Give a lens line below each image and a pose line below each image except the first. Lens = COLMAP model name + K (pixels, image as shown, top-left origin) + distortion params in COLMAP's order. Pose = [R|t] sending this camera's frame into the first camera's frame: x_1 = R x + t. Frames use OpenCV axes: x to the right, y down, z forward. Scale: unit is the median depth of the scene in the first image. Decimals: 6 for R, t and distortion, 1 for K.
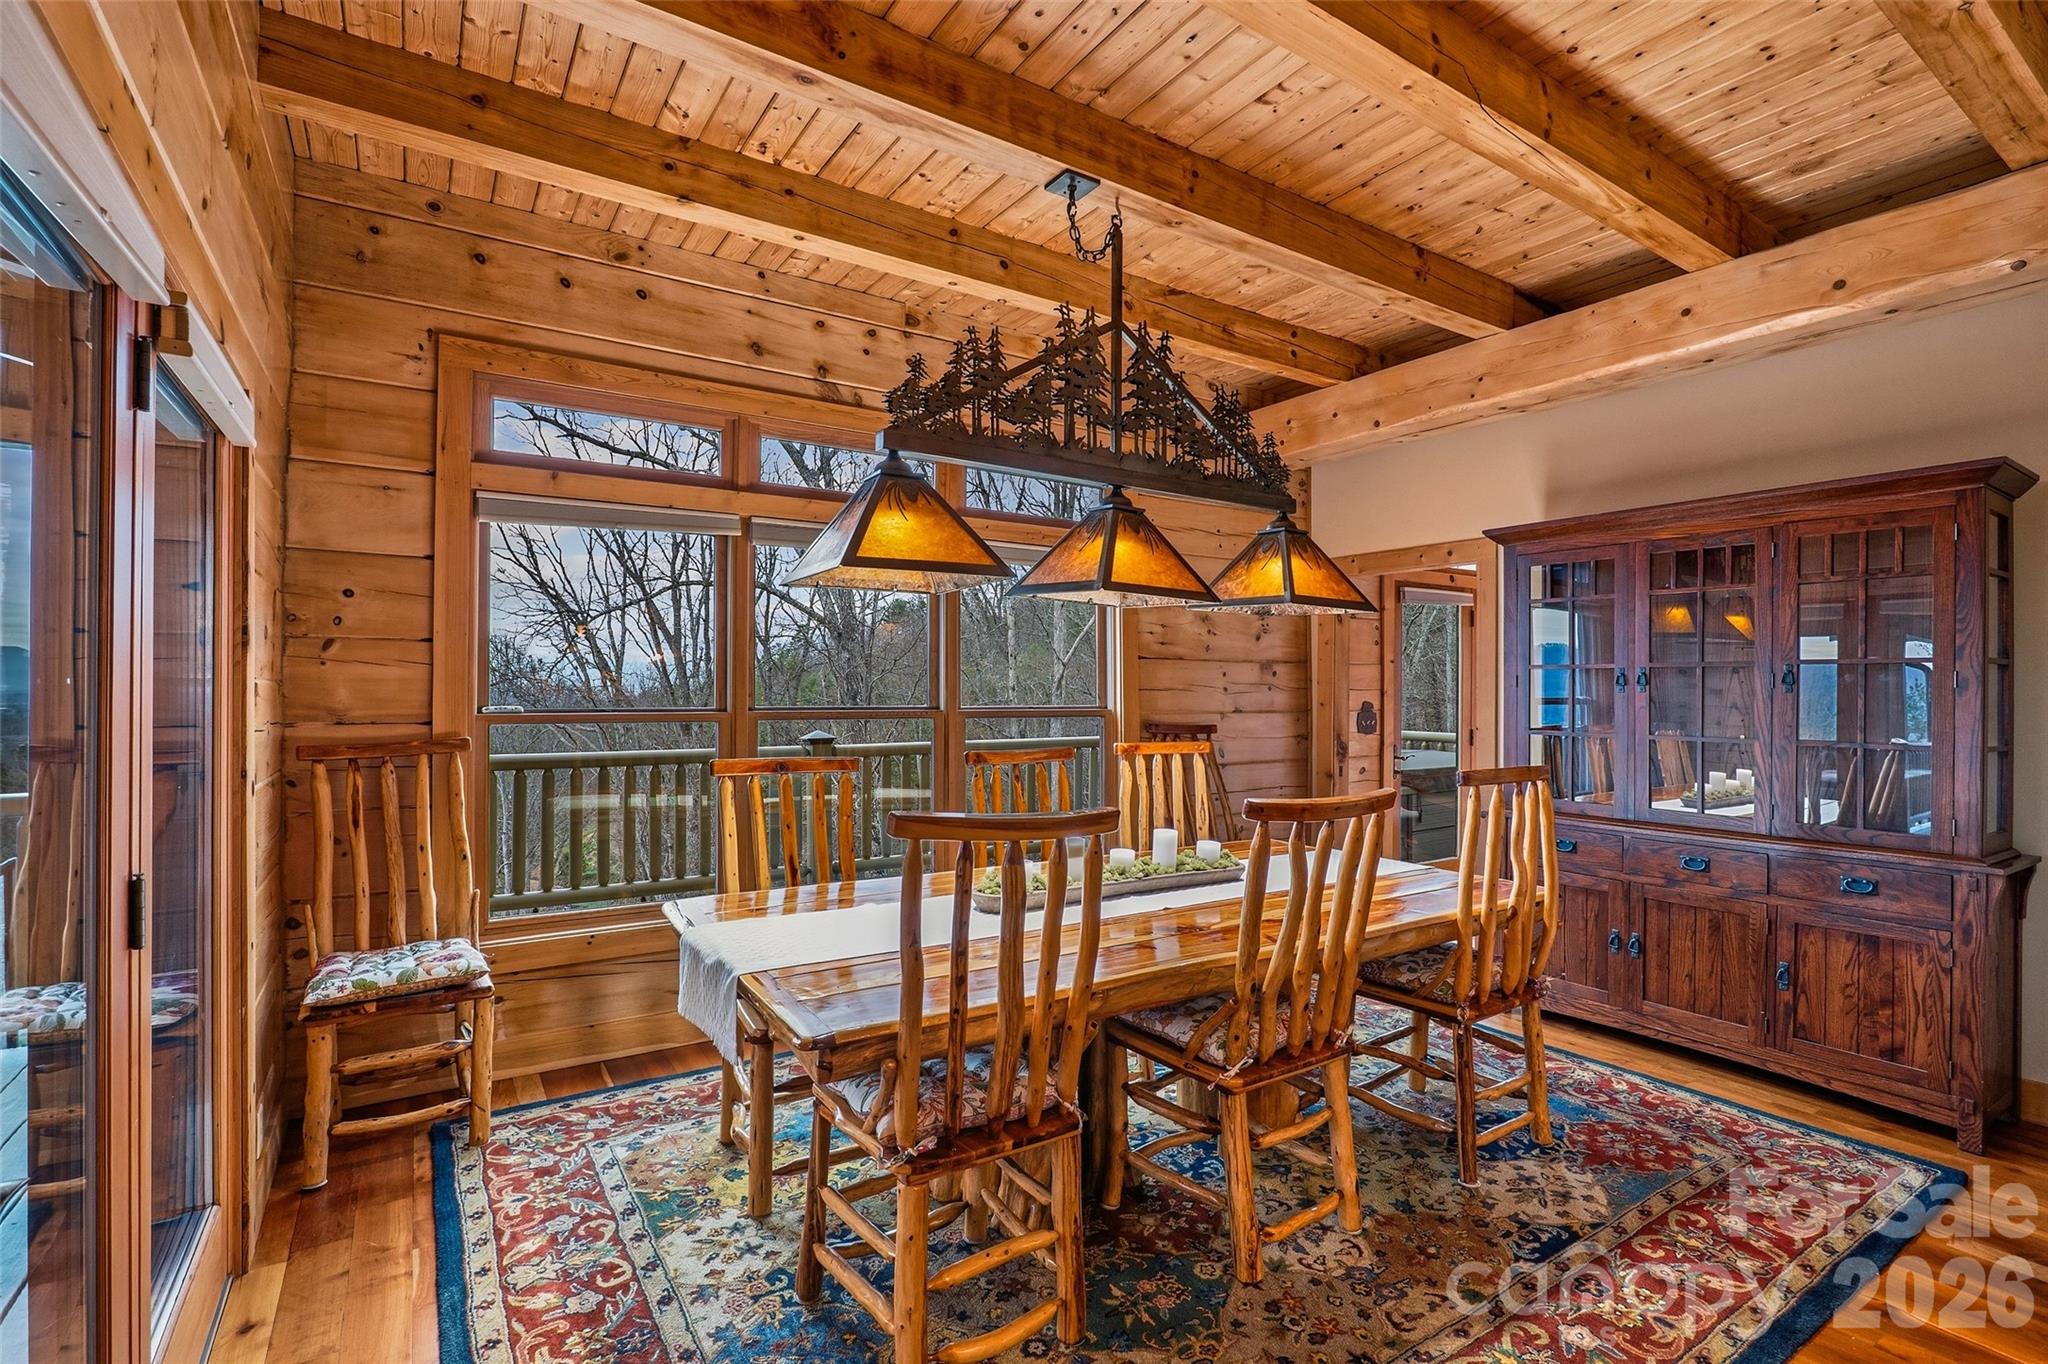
lens RADIAL K [[941.0, 0, 1042.9], [0, 941.0, 675.2], [0, 0, 1]] dist [-0.019473, 0.002424]
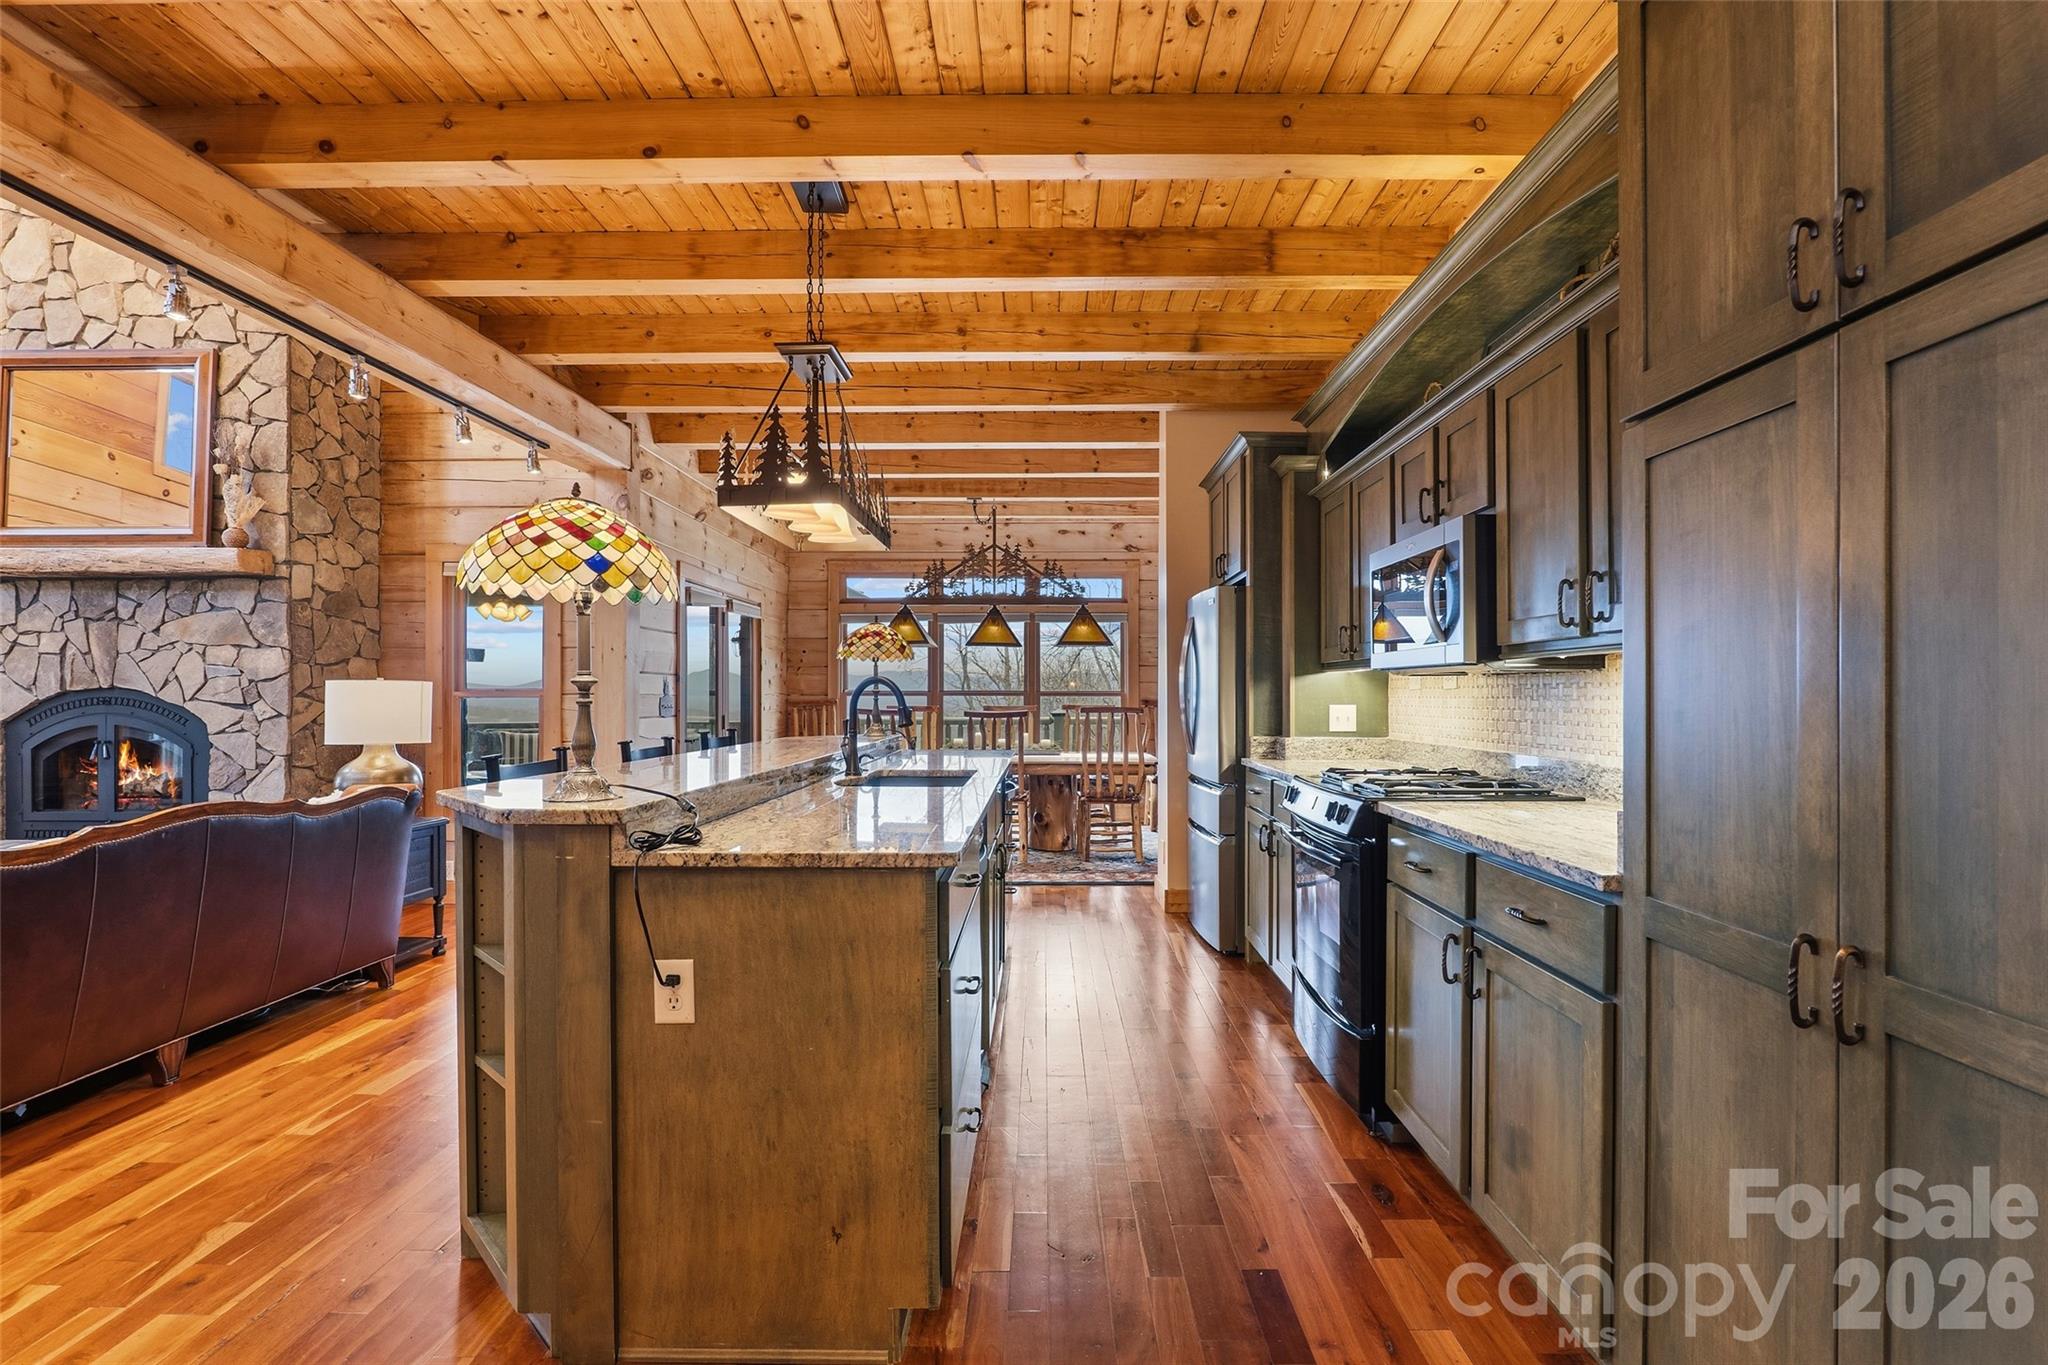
lens RADIAL K [[941.0, 0, 1038.5], [0, 941.0, 689.1], [0, 0, 1]] dist [-0.019473, 0.002424]
pose [[0.834234, -0.004911, -0.551389, 1.618739], [0.004792, 0.999987, -0.001656, 0.042918], [0.551390, -0.001261, 0.834247, -1.154288]]
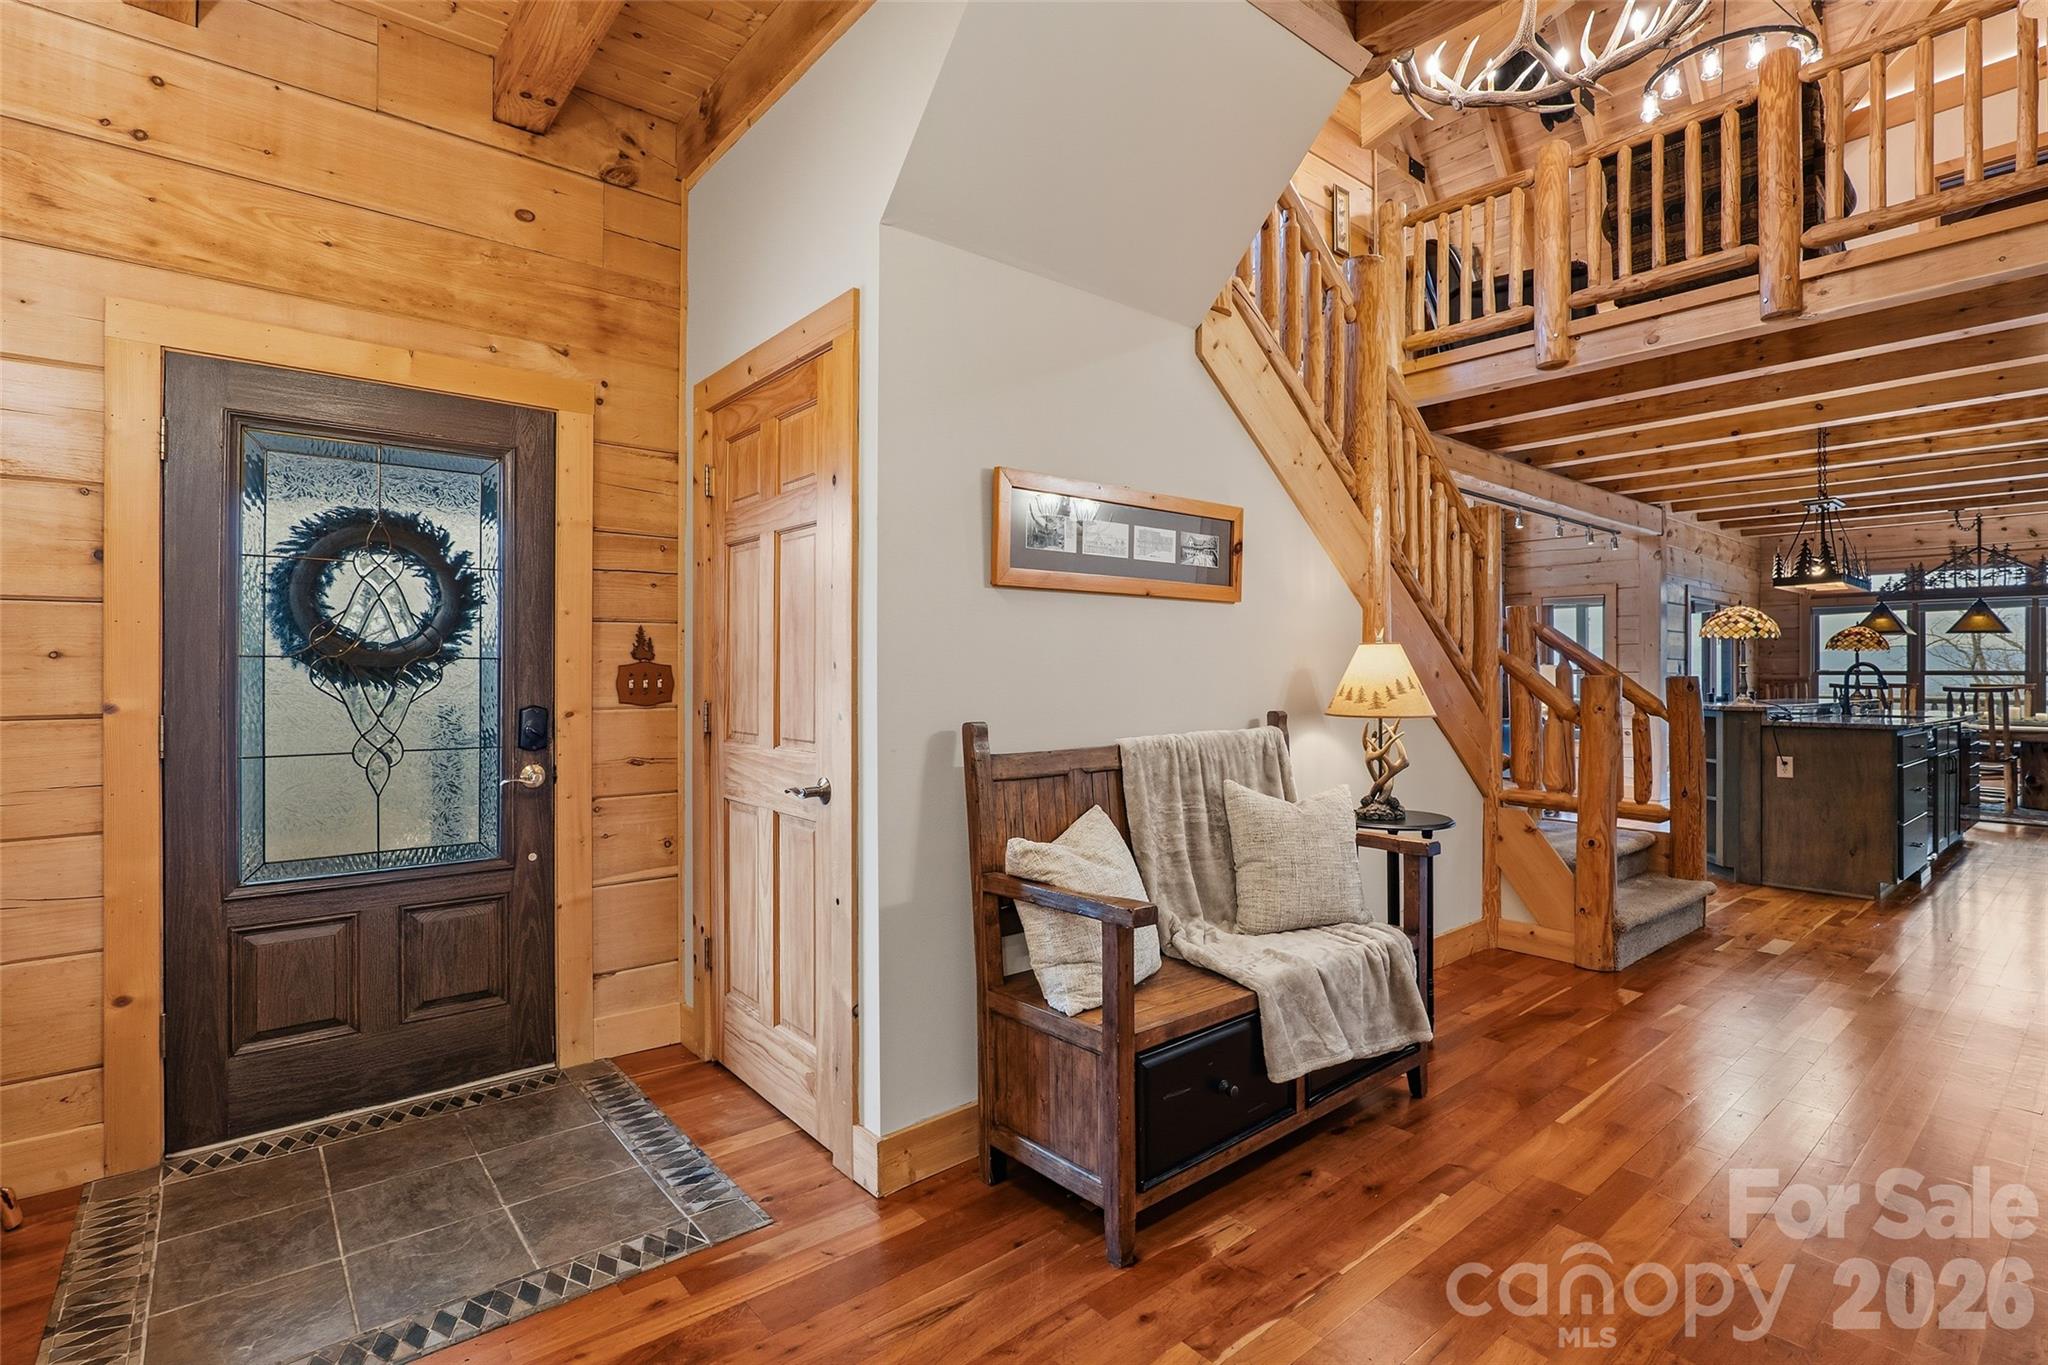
lens RADIAL K [[941.0, 0, 1051.7], [0, 941.0, 675.1], [0, 0, 1]] dist [-0.019473, 0.002424]
pose [[0.117227, -0.000451, -0.993105, 2.731372], [0.003047, 0.999995, -0.000095, 0.049046], [0.993101, -0.003015, 0.117227, -2.419002]]
